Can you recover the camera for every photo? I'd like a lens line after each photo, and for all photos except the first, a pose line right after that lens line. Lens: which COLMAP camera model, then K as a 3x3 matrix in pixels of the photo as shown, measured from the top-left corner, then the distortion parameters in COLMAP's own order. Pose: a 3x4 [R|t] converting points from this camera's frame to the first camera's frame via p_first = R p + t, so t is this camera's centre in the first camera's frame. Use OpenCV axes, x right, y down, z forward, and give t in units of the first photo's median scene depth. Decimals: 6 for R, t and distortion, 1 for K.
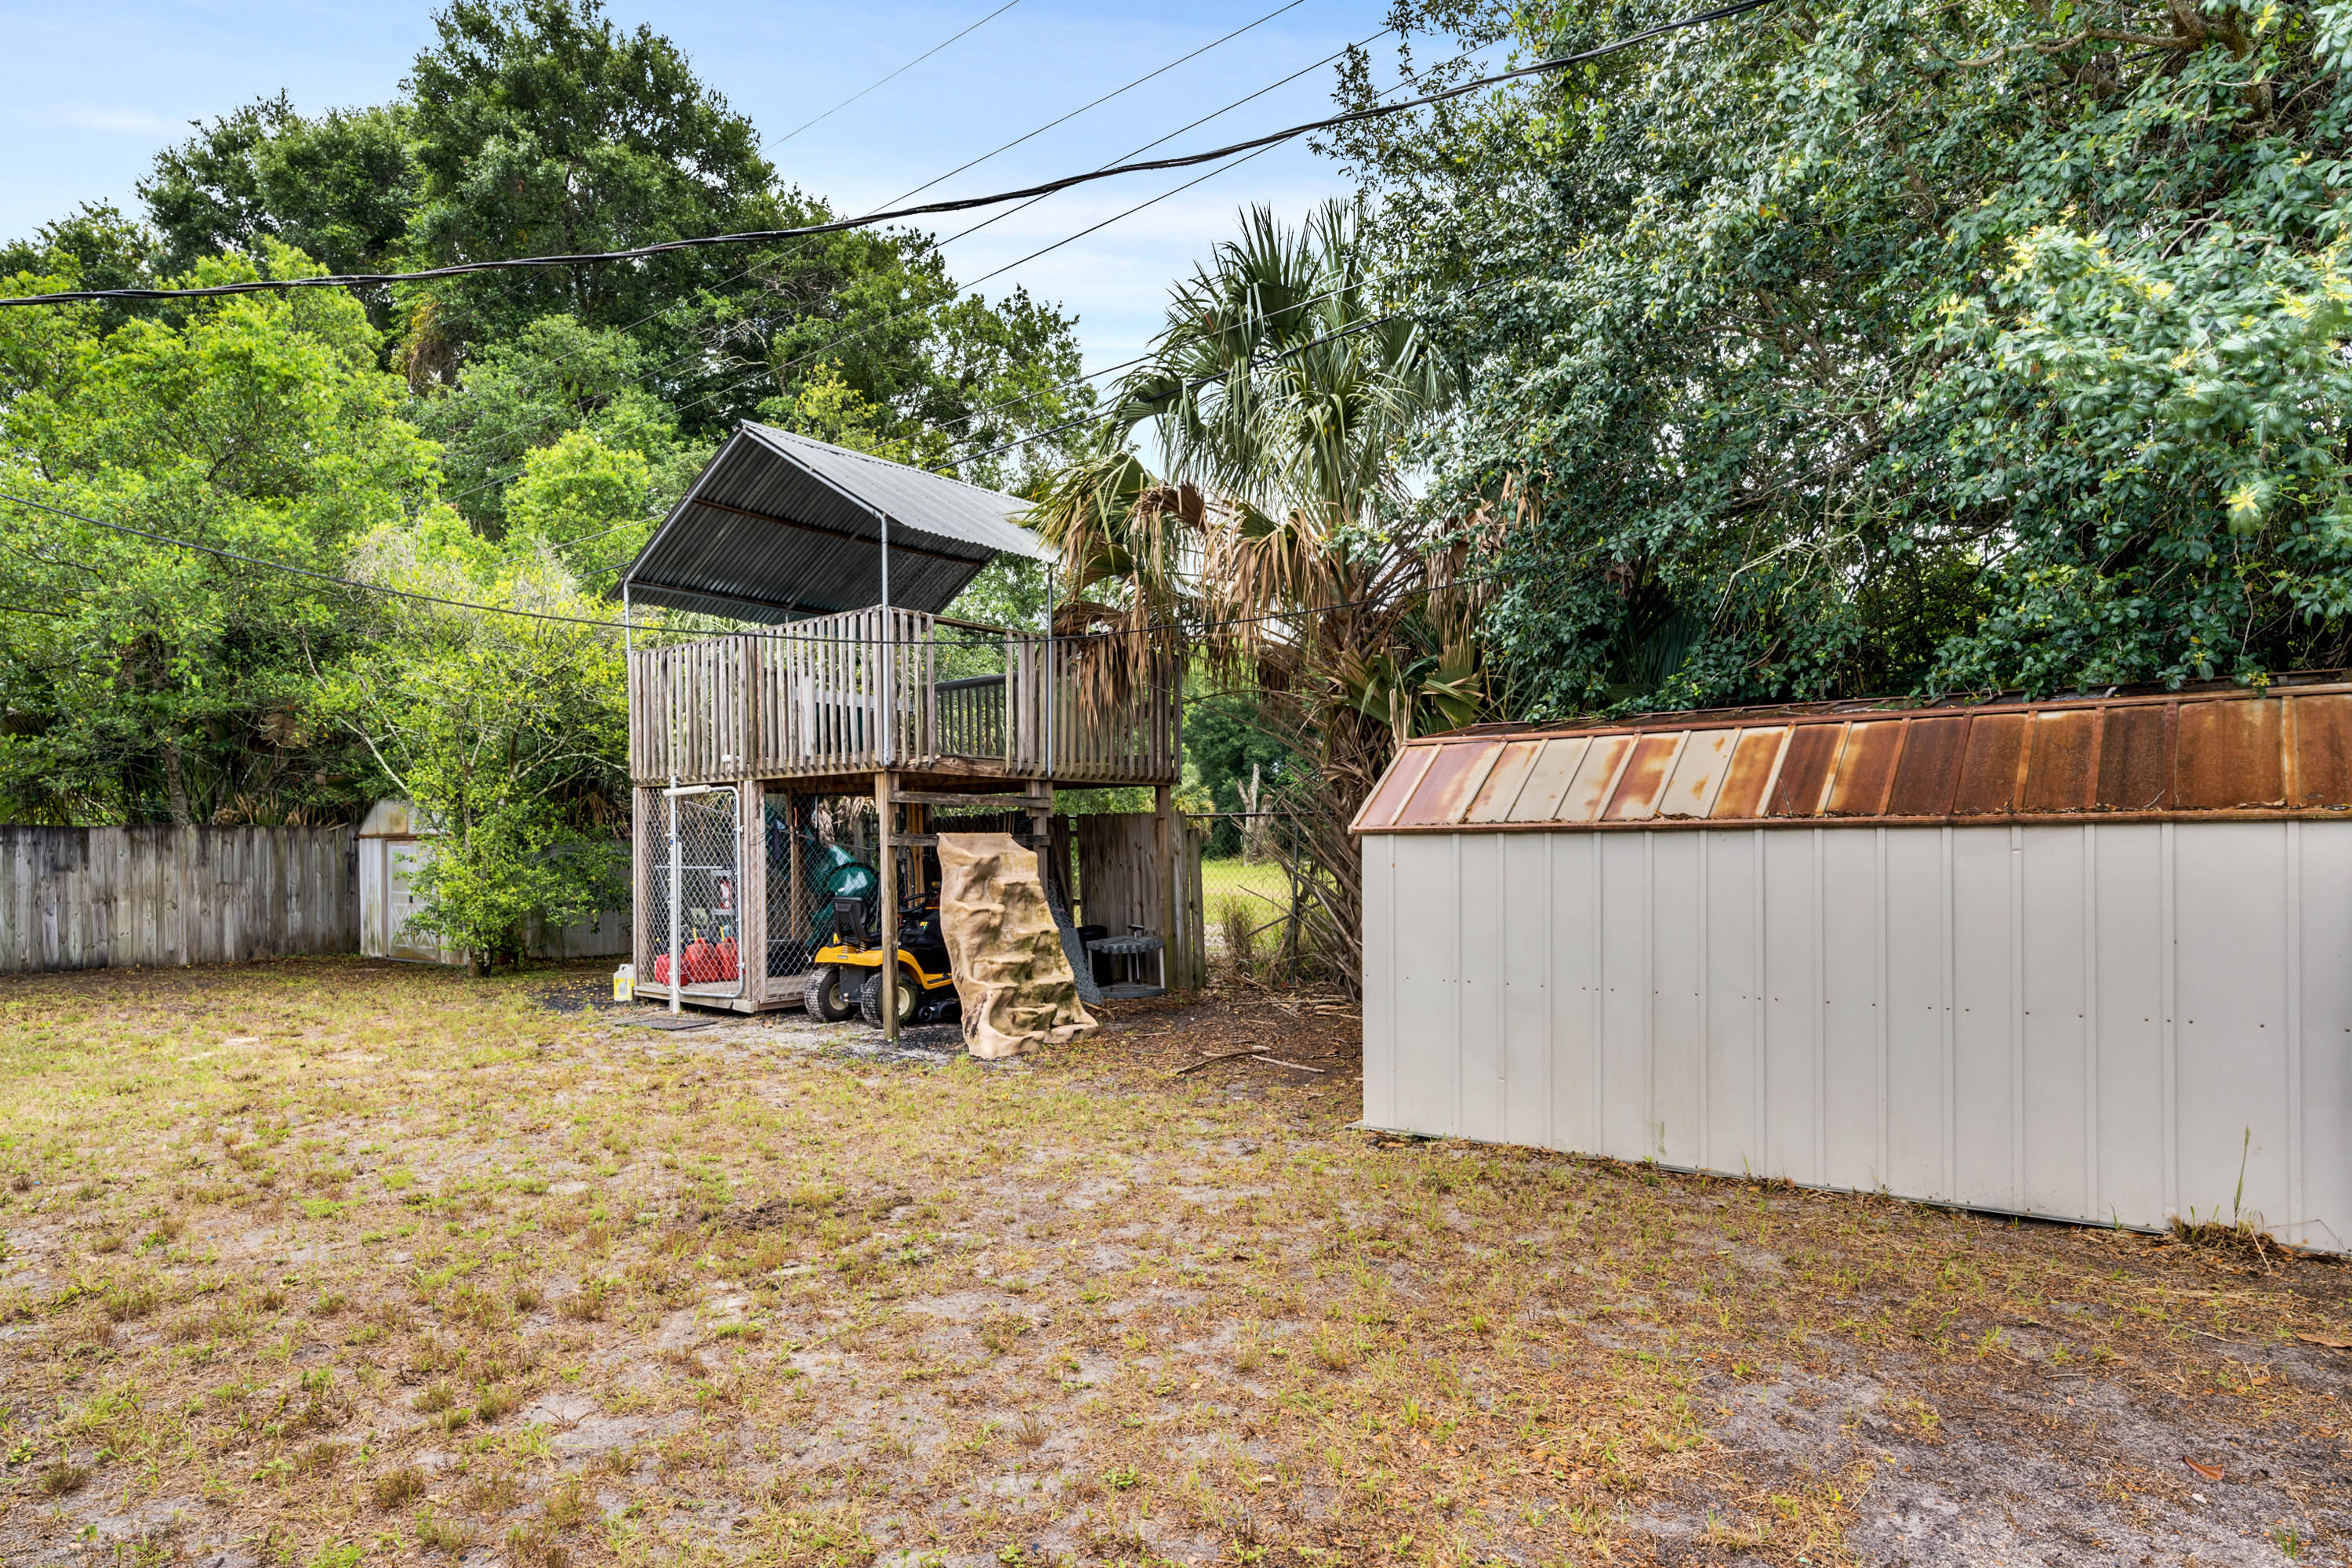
lens RADIAL K [[1246.4, 0, 1181.5], [0, 1246.4, 785.7], [0, 0, 1]] dist [-0.002911, 0.000656]
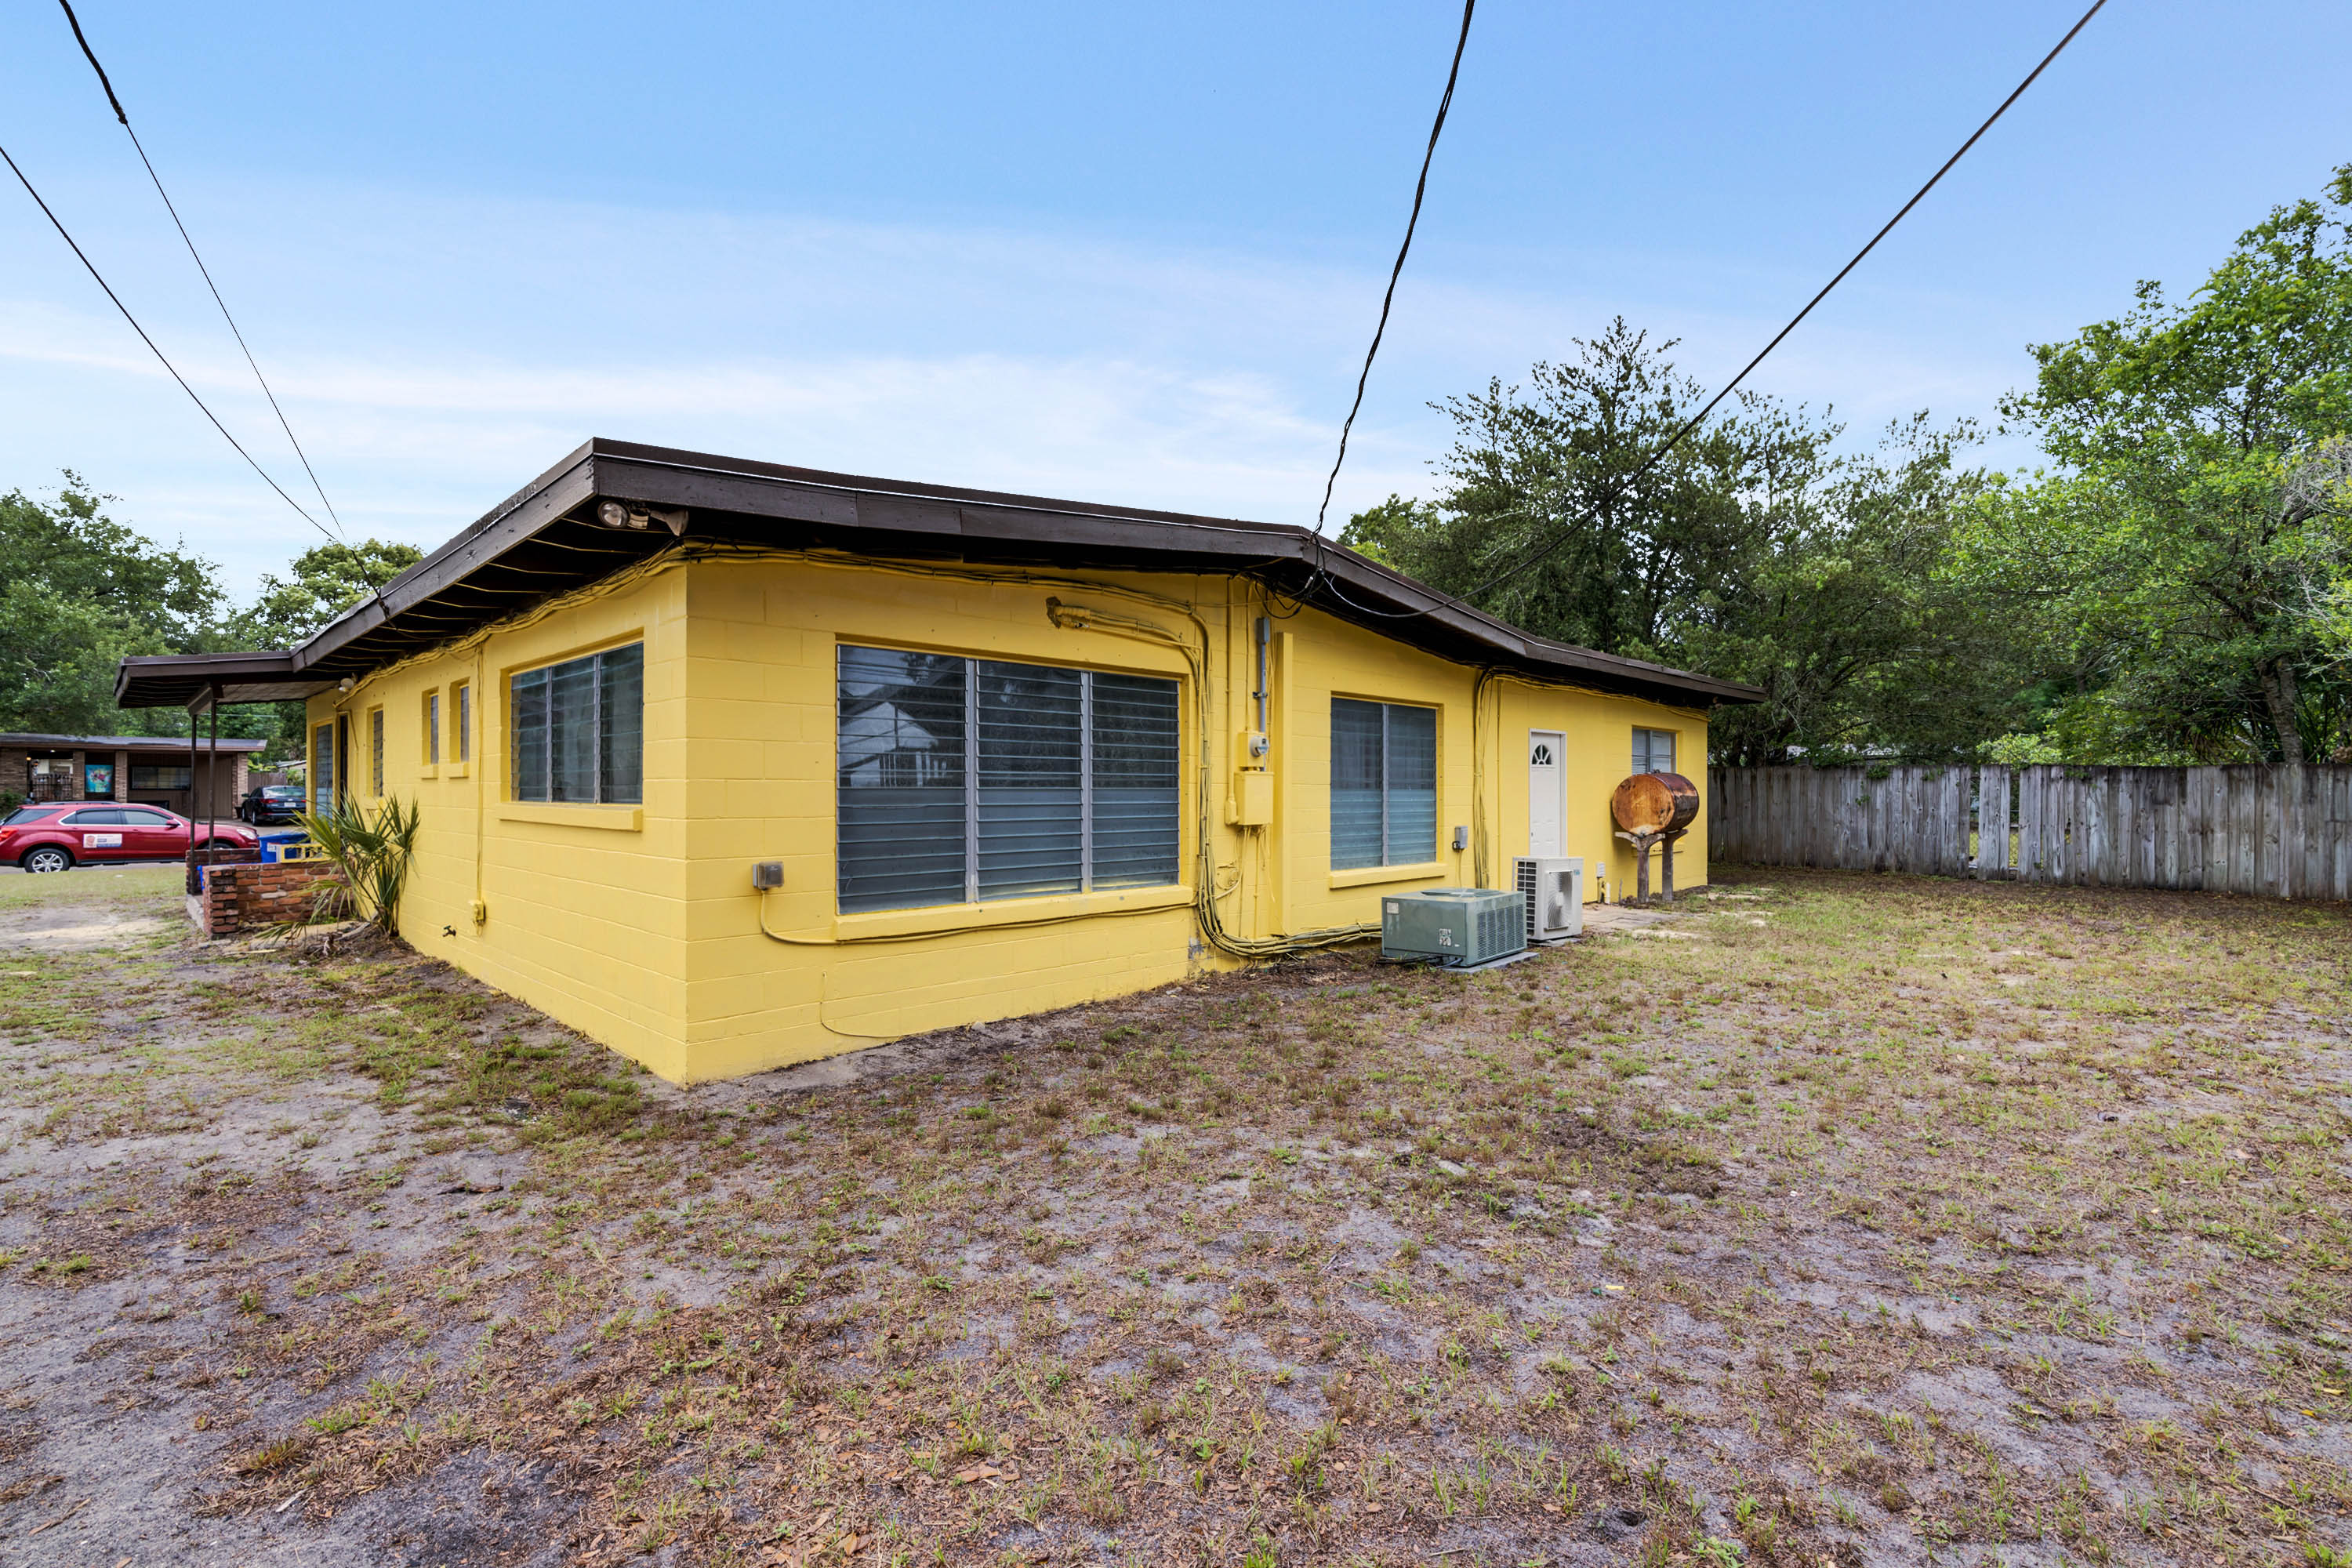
lens RADIAL K [[1030.5, 0, 1204.0], [0, 1030.5, 792.8], [0, 0, 1]] dist [-0.003788, -0.000178]
pose [[-0.040151, 0.014474, -0.999089, 0.489916], [0.044186, 0.998943, 0.012696, 0.026318], [0.998216, -0.043636, -0.040748, 0.662595]]
